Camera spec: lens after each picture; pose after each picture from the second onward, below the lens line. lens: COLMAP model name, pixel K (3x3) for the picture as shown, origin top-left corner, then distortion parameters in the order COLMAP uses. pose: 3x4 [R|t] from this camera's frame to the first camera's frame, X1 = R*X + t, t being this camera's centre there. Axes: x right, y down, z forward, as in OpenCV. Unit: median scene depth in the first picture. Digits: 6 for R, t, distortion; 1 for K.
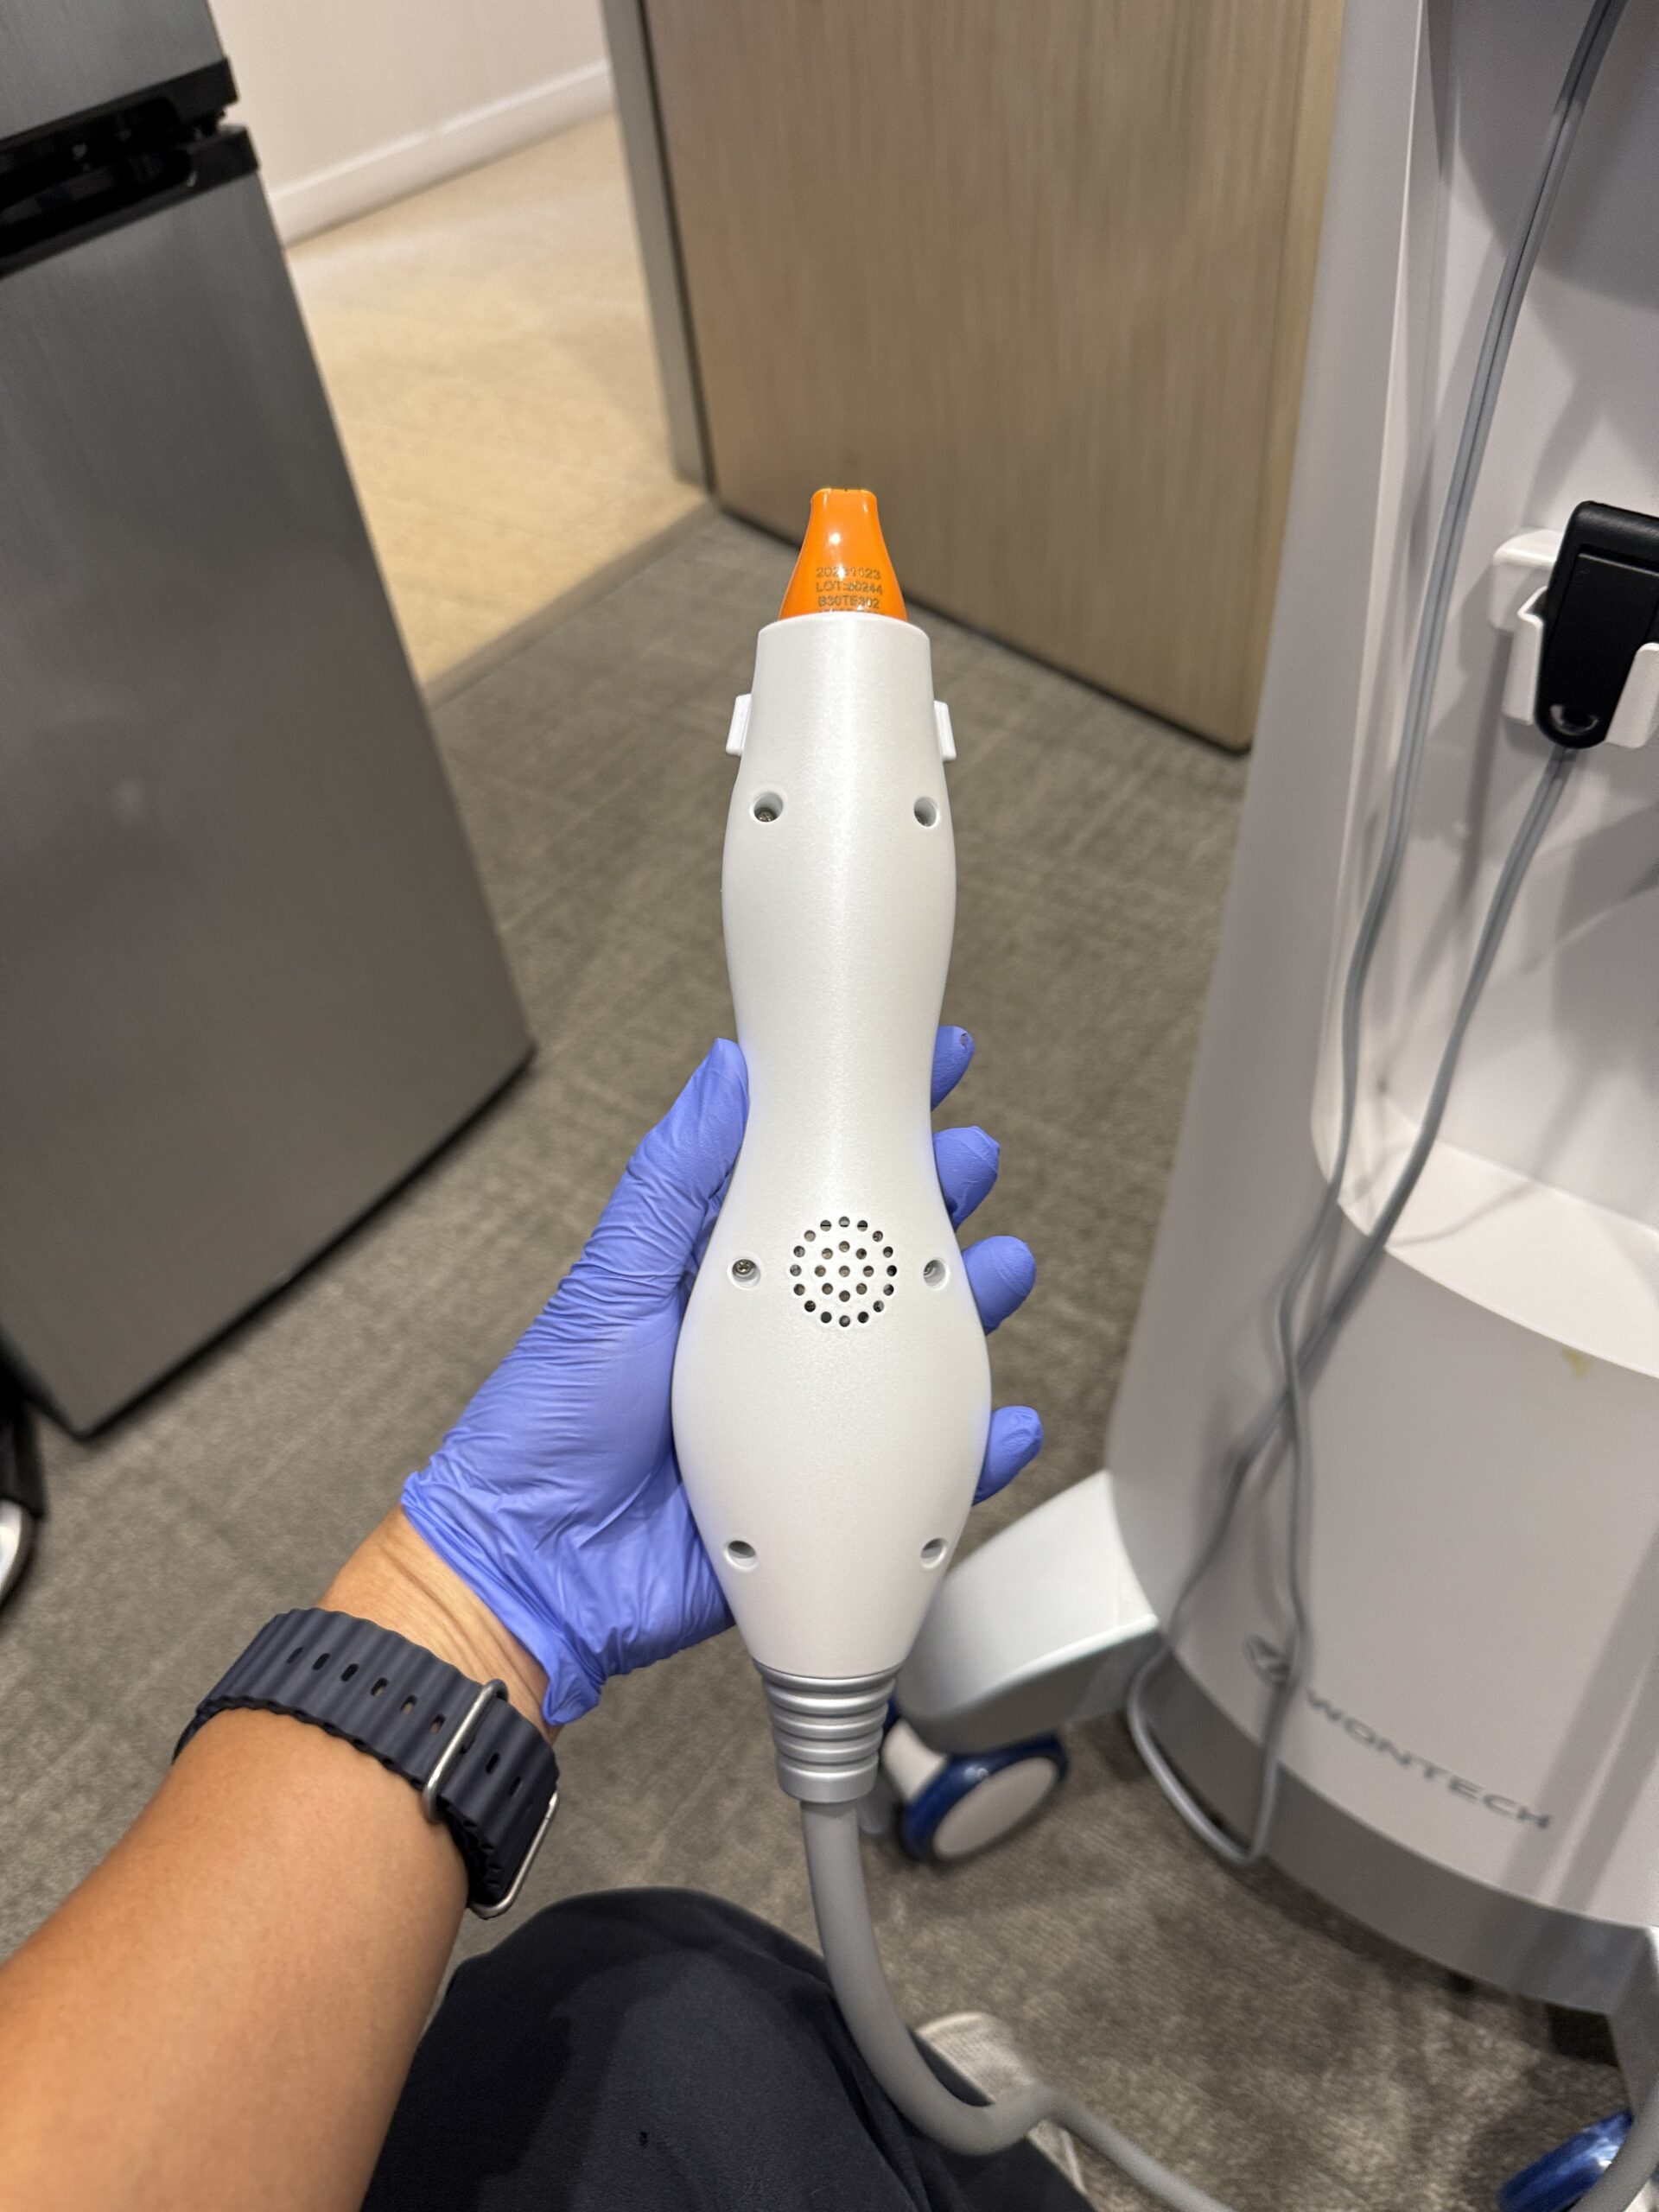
lens RADIAL K [[1605.5, 0, 840.4], [0, 1605.5, 1069.7], [0, 0, 1]] dist [-0.003867, -0.009709]
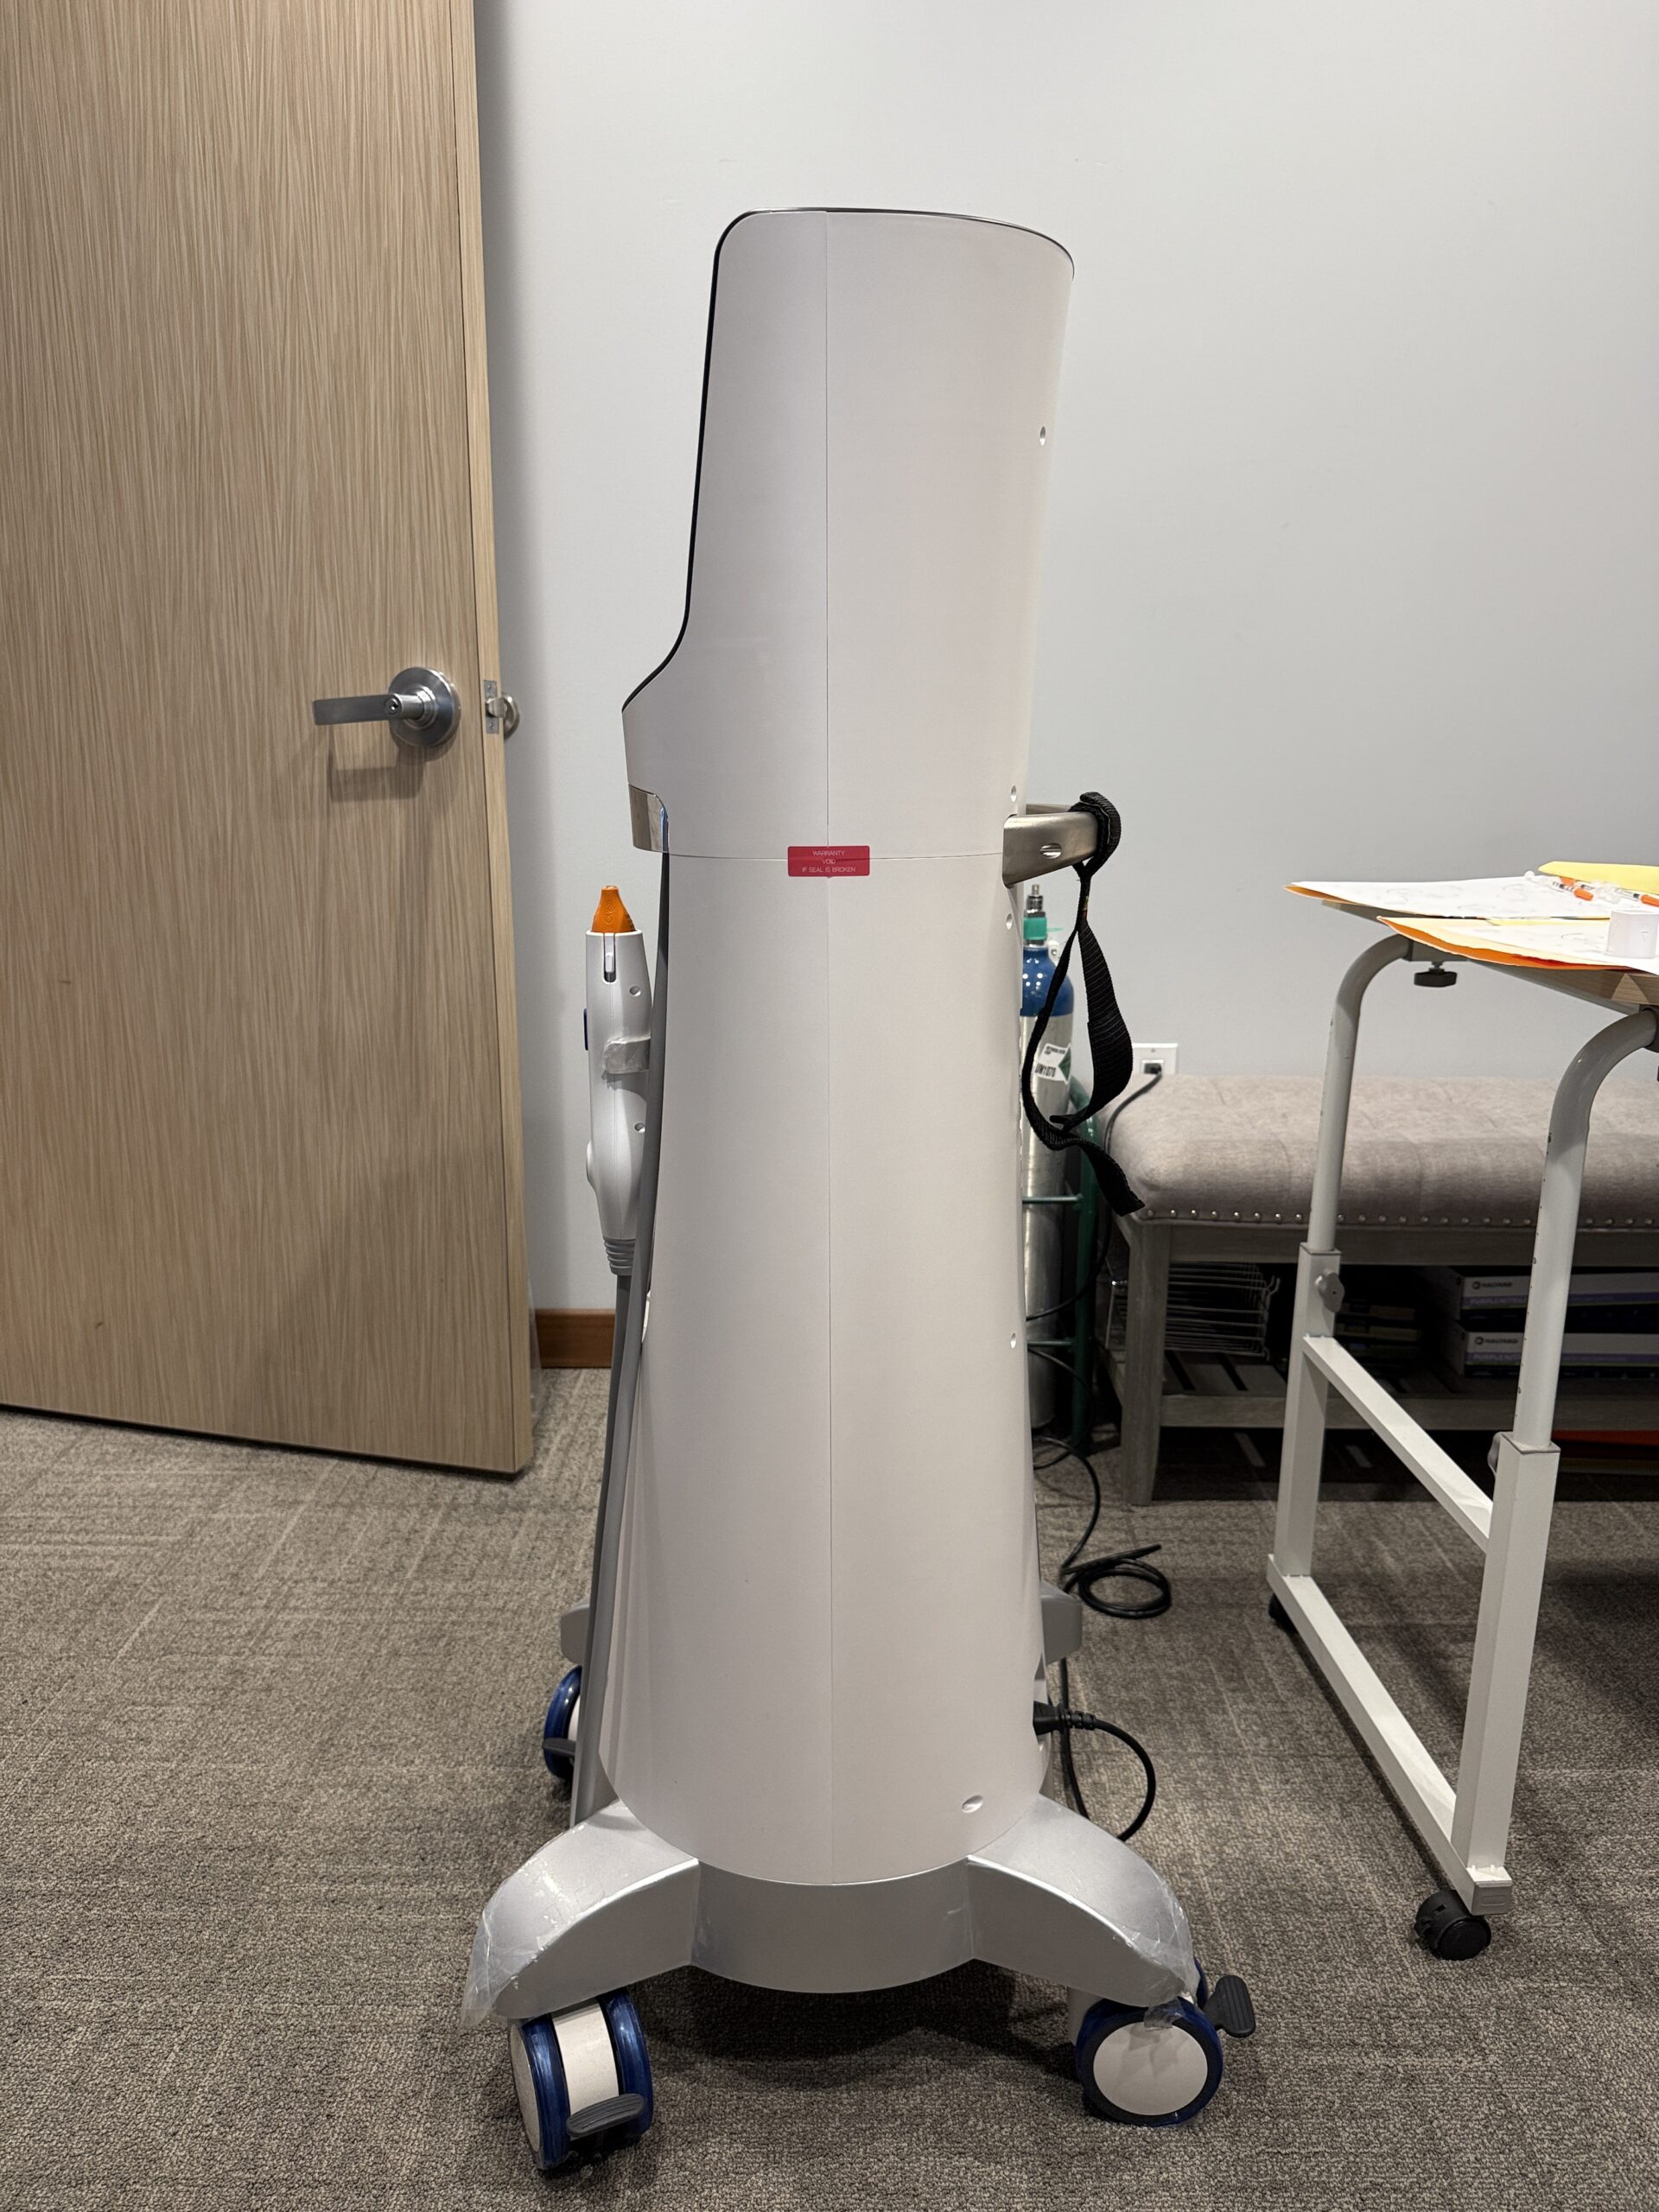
lens RADIAL K [[1545.5, 0, 829.5], [0, 1545.5, 1106.0], [0, 0, 1]] dist [0.001572, -0.008937]
pose [[0.807471, -0.044265, 0.588244, -0.317948], [0.339462, 0.850398, -0.401981, 0.160414], [-0.482448, 0.524274, 0.701698, -0.153784]]
